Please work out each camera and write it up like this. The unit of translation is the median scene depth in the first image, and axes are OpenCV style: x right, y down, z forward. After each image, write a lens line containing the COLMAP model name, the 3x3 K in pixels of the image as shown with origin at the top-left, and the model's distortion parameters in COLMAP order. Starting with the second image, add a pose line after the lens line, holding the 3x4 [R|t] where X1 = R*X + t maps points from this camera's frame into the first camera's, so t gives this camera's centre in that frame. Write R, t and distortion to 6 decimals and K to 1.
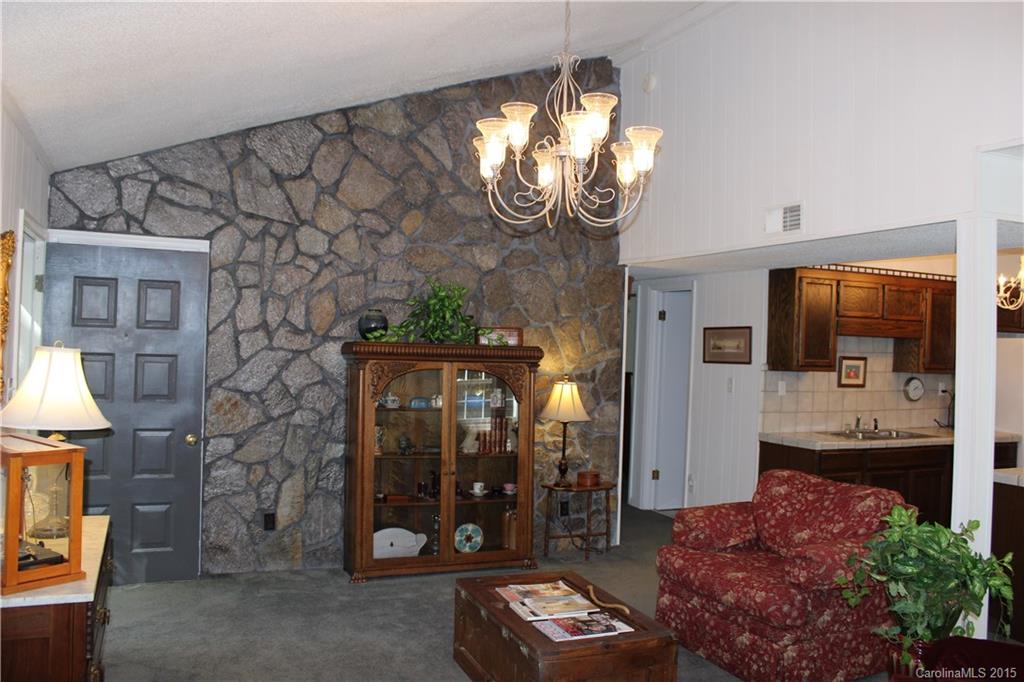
lens RADIAL K [[859.1, 0, 512.0], [0, 859.1, 341.0], [0, 0, 1]] dist [-0.172599, 0.168135]
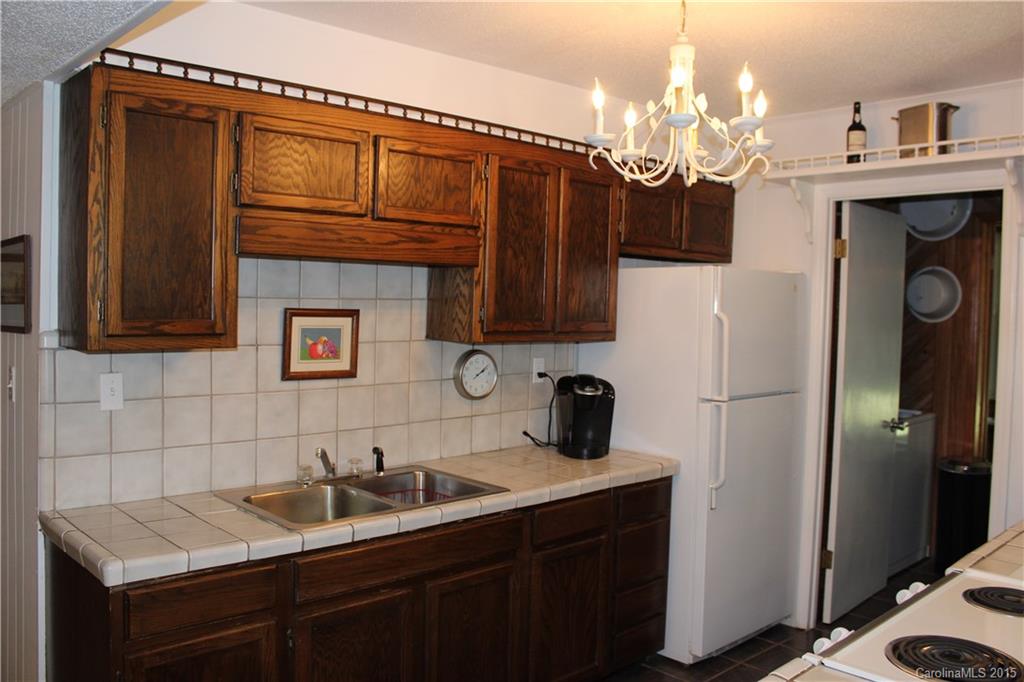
lens RADIAL K [[859.1, 0, 512.0], [0, 859.1, 341.0], [0, 0, 1]] dist [-0.172599, 0.168135]
pose [[0.942590, -0.027770, 0.332796, 0.354085], [0.009332, 0.998338, 0.056874, 0.011321], [-0.333822, -0.050503, 0.941282, 0.553226]]
